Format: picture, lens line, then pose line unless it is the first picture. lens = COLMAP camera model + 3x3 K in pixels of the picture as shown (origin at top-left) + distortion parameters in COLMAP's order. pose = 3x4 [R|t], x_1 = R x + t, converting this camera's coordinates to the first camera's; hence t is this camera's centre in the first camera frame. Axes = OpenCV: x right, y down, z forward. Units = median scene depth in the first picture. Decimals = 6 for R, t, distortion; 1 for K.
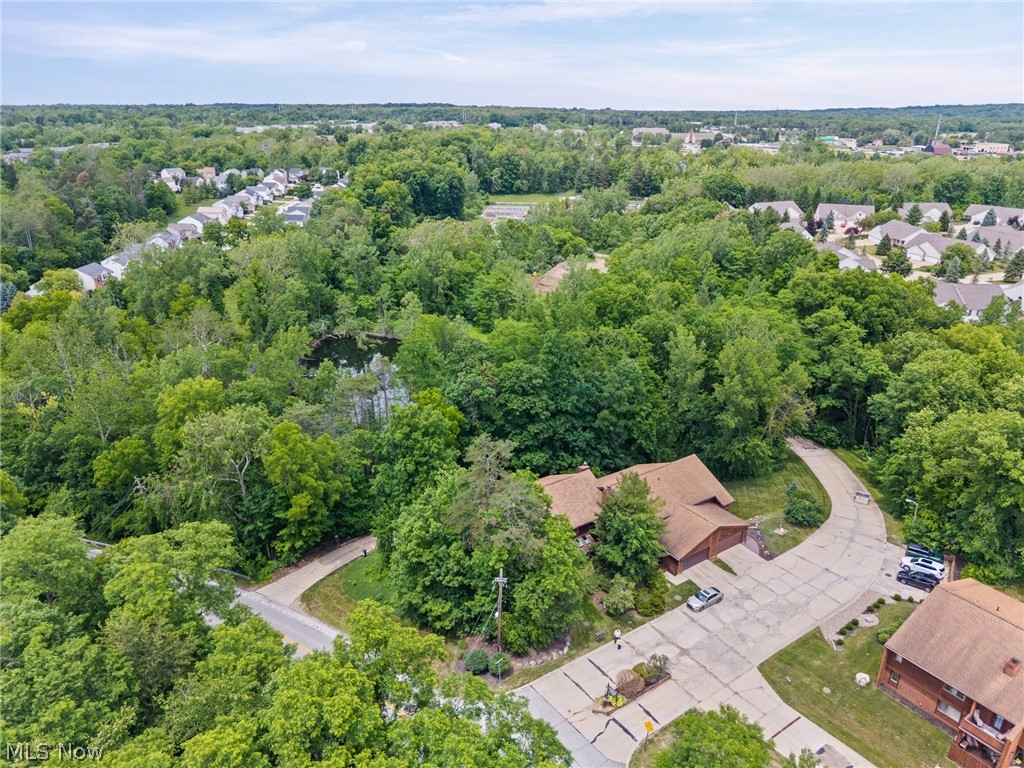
lens RADIAL K [[709.5, 0, 512.0], [0, 709.5, 384.0], [0, 0, 1]] dist [0.005388, -0.000955]
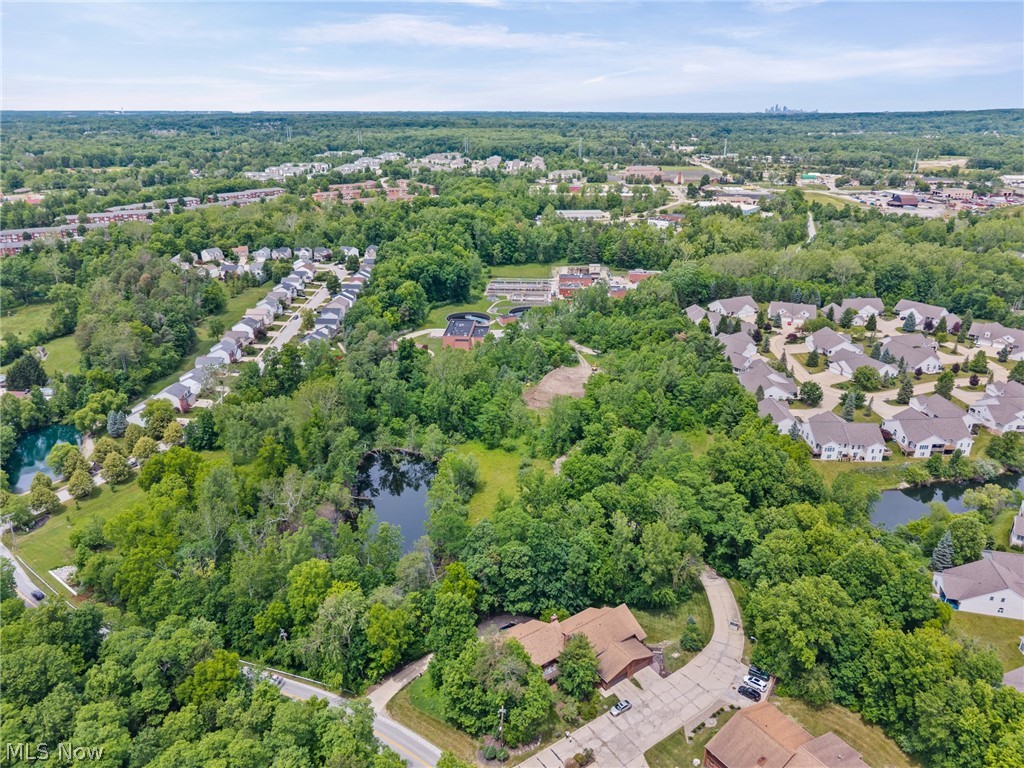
lens RADIAL K [[718.6, 0, 512.0], [0, 718.6, 384.0], [0, 0, 1]] dist [0.006339, -0.001372]
pose [[0.999963, -0.007694, -0.003846, 0.016202], [0.007758, 0.999825, 0.017003, -0.425928], [0.003715, -0.017032, 0.999848, -0.607406]]
